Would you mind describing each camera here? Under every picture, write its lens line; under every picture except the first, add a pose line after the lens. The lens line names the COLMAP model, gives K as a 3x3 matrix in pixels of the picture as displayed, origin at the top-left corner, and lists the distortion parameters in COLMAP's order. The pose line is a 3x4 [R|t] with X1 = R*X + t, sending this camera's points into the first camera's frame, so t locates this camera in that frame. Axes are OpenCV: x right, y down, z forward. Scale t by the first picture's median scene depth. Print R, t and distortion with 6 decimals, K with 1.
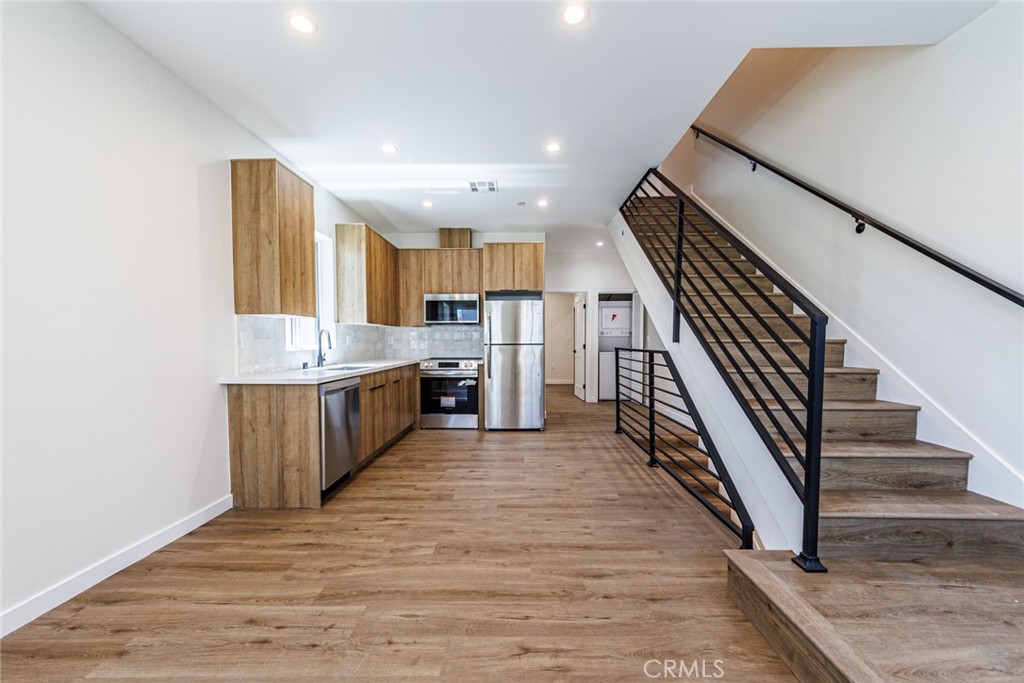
lens RADIAL K [[386.8, 0, 515.7], [0, 386.8, 354.1], [0, 0, 1]] dist [0.000522, -0.000303]
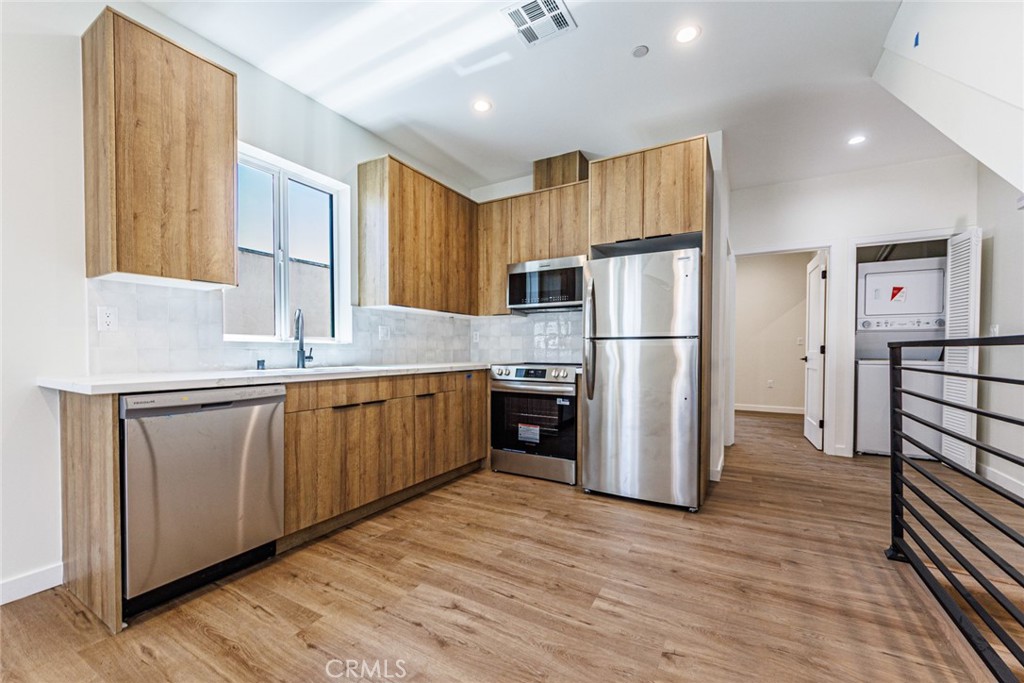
lens RADIAL K [[413.9, 0, 507.9], [0, 413.9, 357.7], [0, 0, 1]] dist [-0.001198, -0.000280]
pose [[0.869028, 0.013780, -0.494571, 0.126672], [-0.022030, 0.999698, -0.010855, 0.012162], [0.494272, 0.020329, 0.869070, 0.437725]]
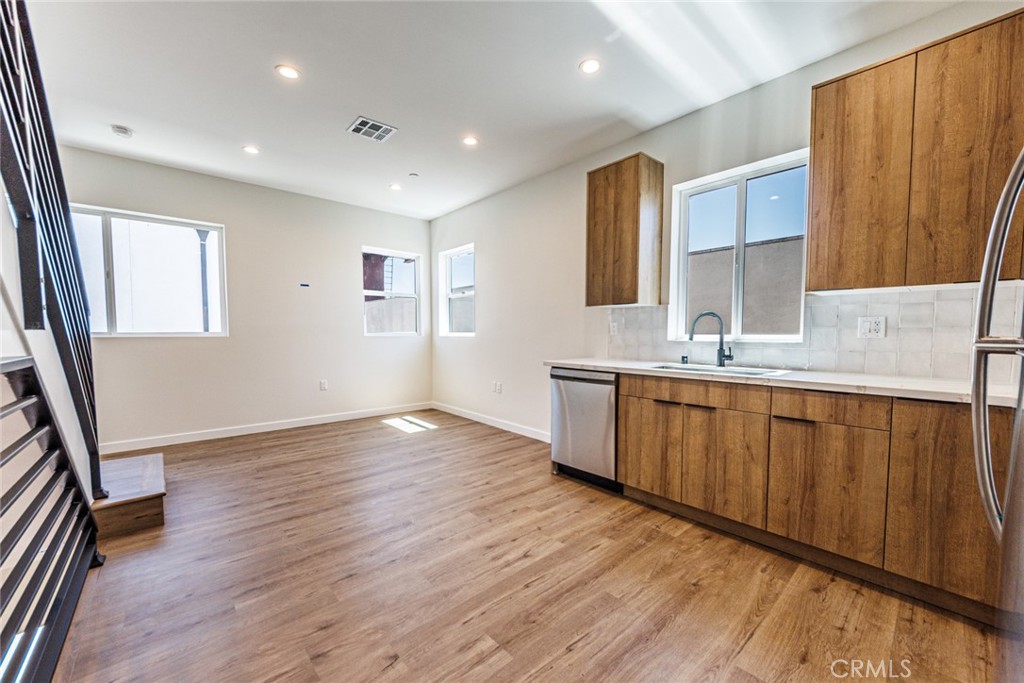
lens RADIAL K [[396.4, 0, 517.9], [0, 396.4, 352.2], [0, 0, 1]] dist [-0.000642, -0.000609]
pose [[-0.735784, 0.034714, -0.676326, 0.204564], [-0.024533, 0.996663, 0.077847, -0.031051], [0.676772, 0.073871, -0.732477, 1.012008]]
